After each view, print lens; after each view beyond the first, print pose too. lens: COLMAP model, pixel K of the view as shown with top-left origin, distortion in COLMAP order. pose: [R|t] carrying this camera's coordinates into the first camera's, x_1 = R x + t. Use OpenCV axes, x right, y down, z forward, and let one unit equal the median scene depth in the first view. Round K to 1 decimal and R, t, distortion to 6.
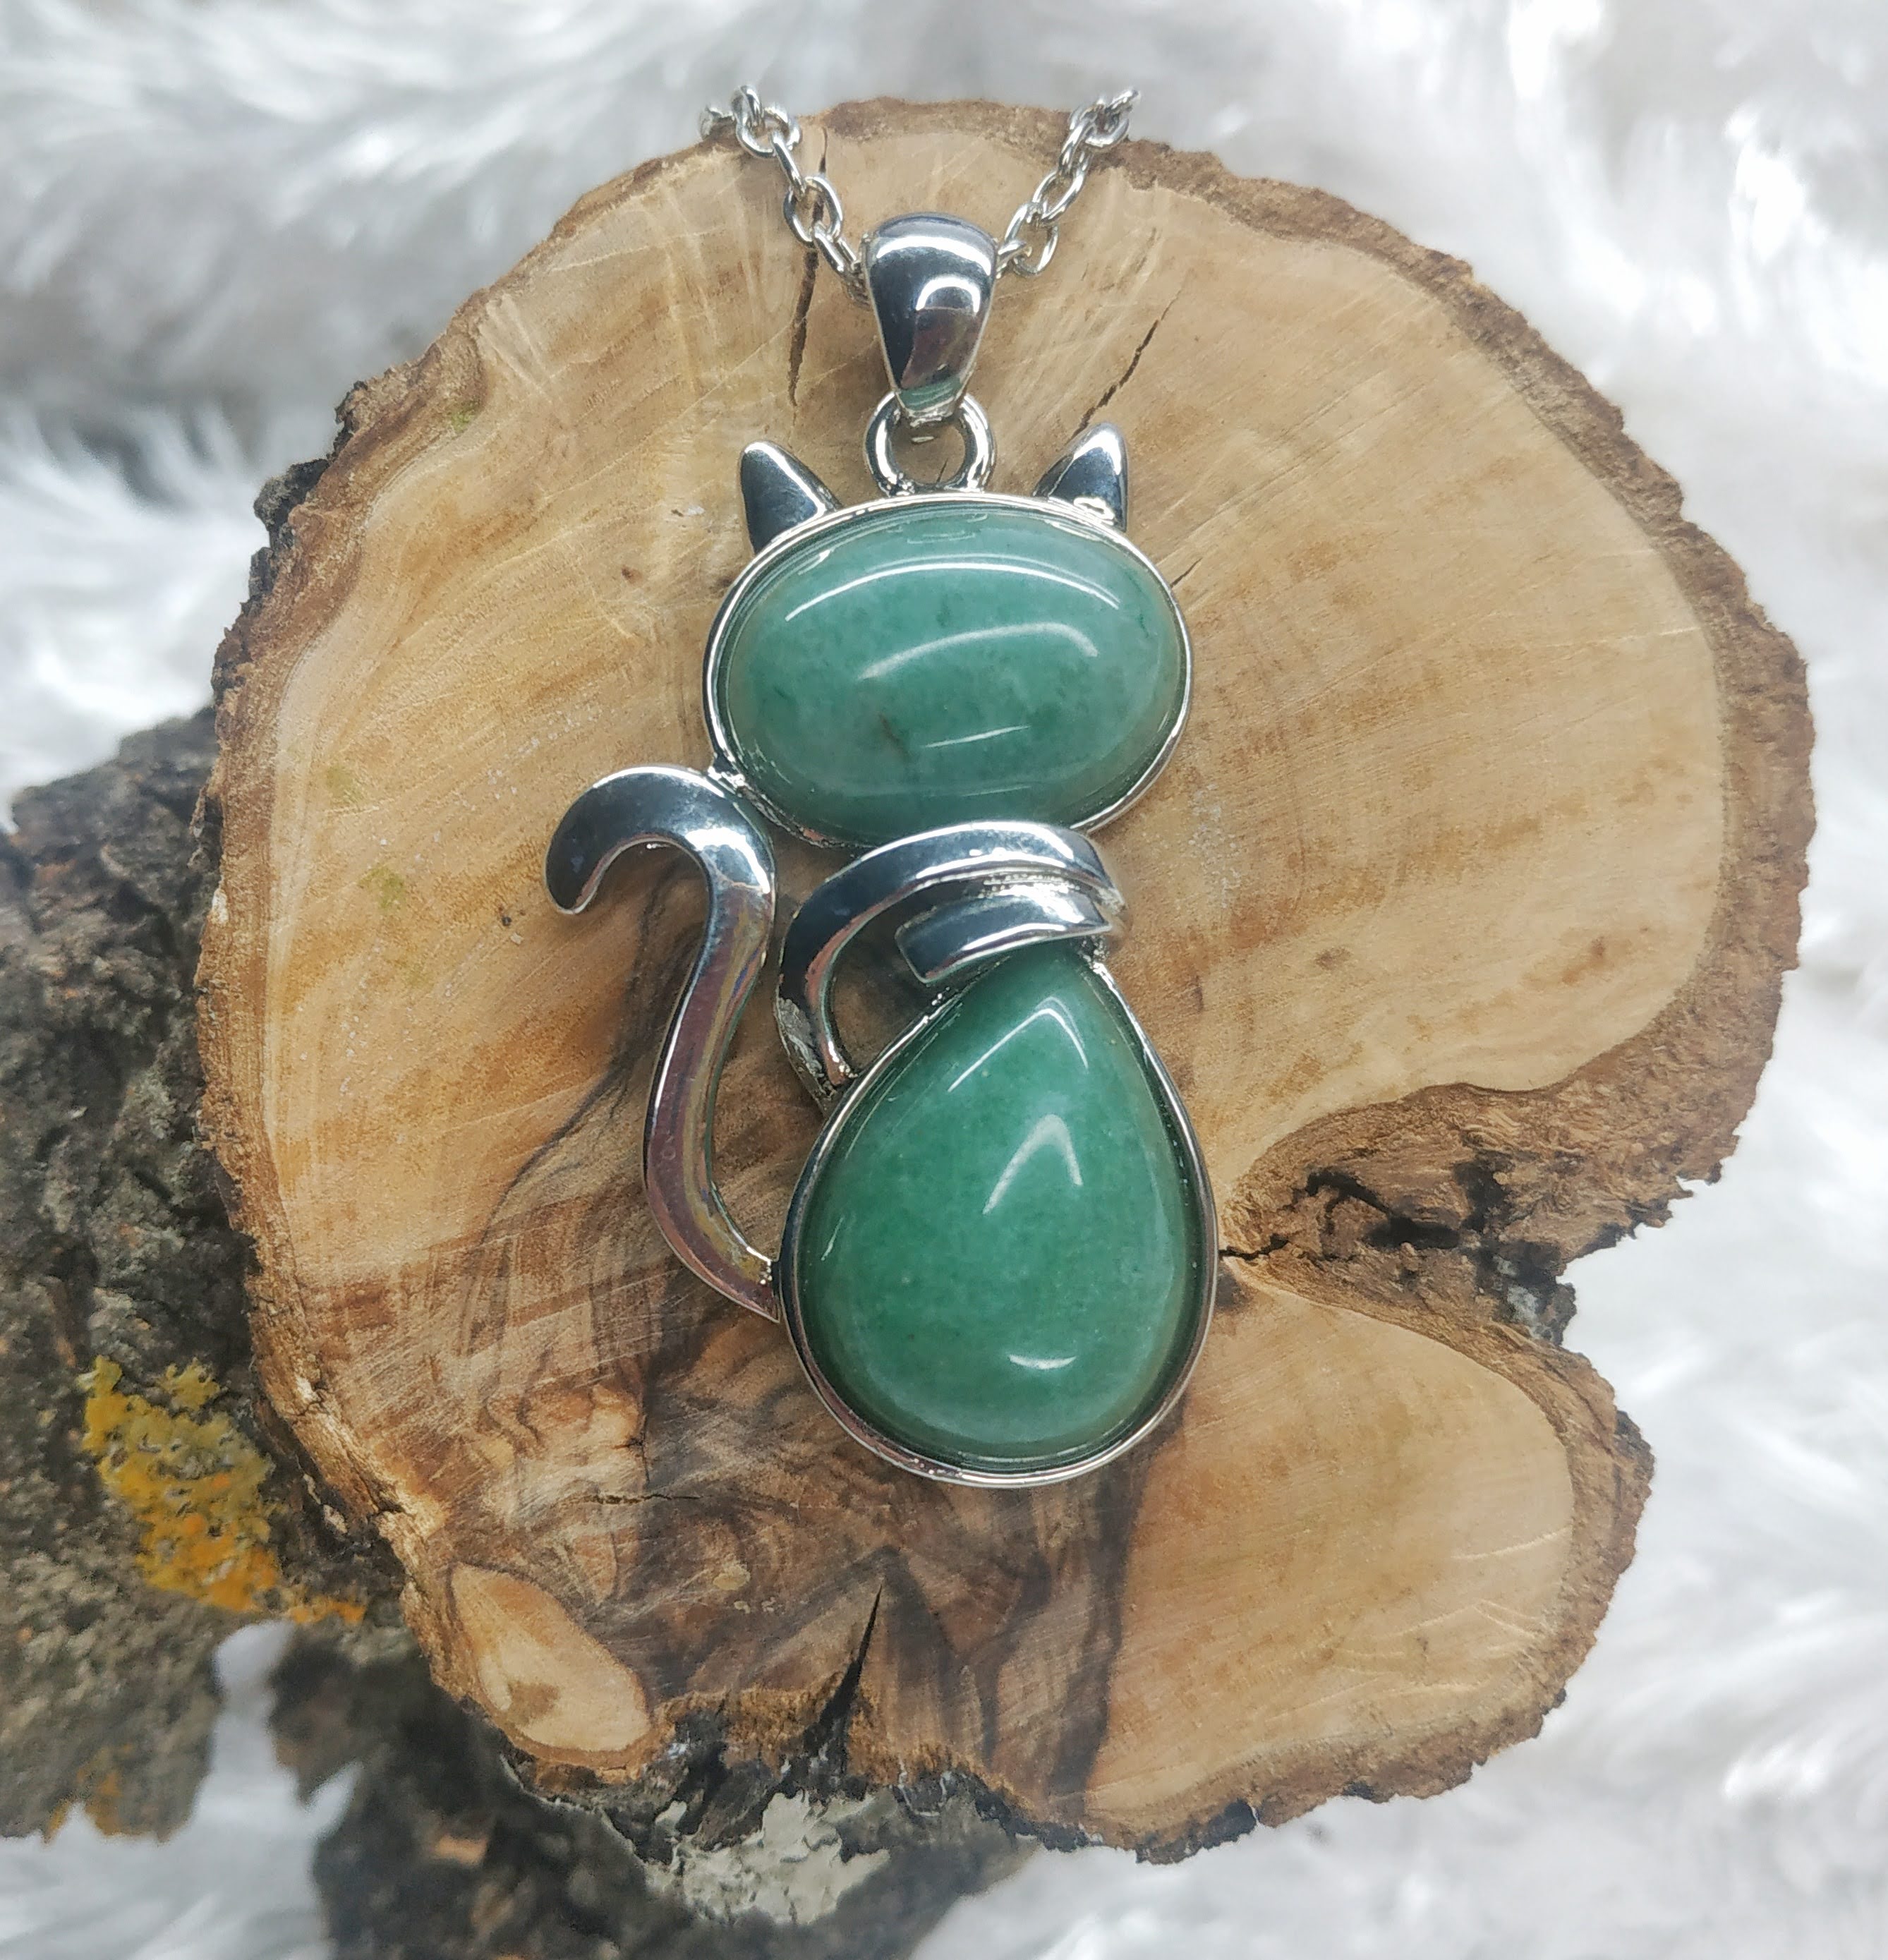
lens RADIAL K [[2066.4, 0, 813.5], [0, 2066.4, 971.8], [0, 0, 1]] dist [0.077586, -0.408269]
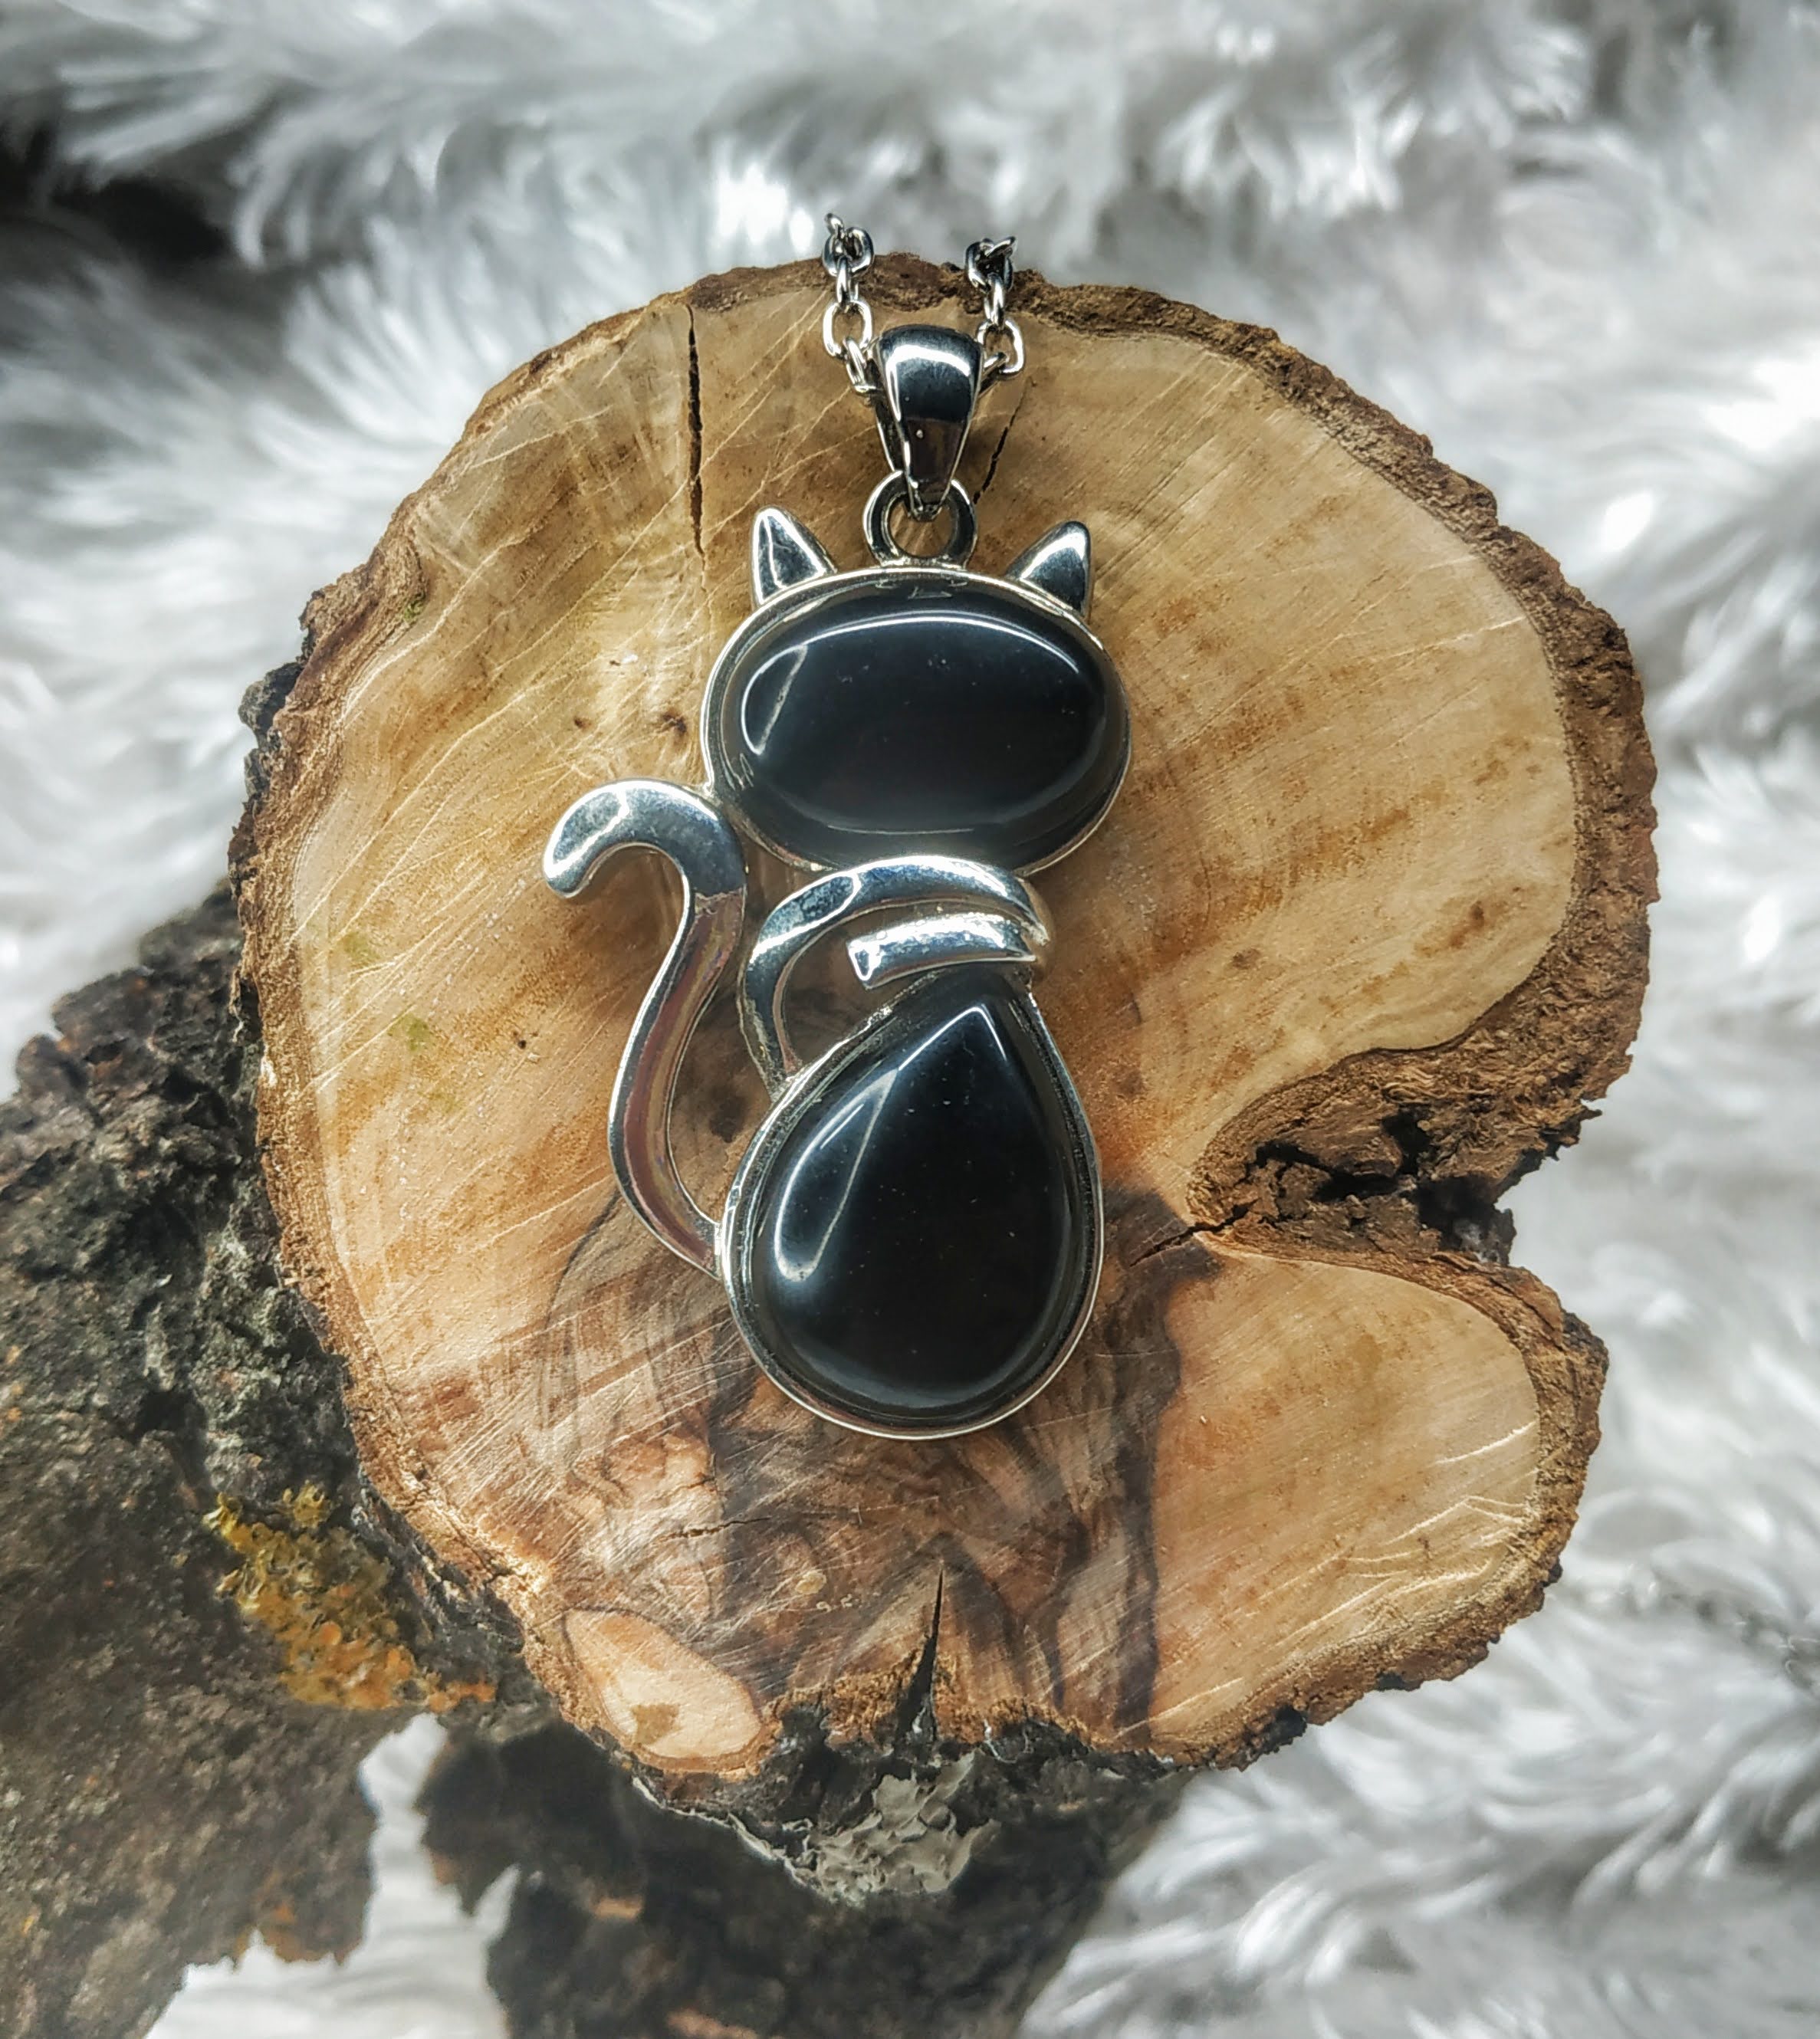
lens RADIAL K [[2232.2, 0, 910.0], [0, 2232.2, 1019.5], [0, 0, 1]] dist [0.123507, -0.607508]
pose [[0.986686, -0.161591, 0.018421, 0.040085], [0.161834, 0.986738, -0.012546, 0.012010], [-0.016149, 0.015360, 0.999752, -0.225952]]
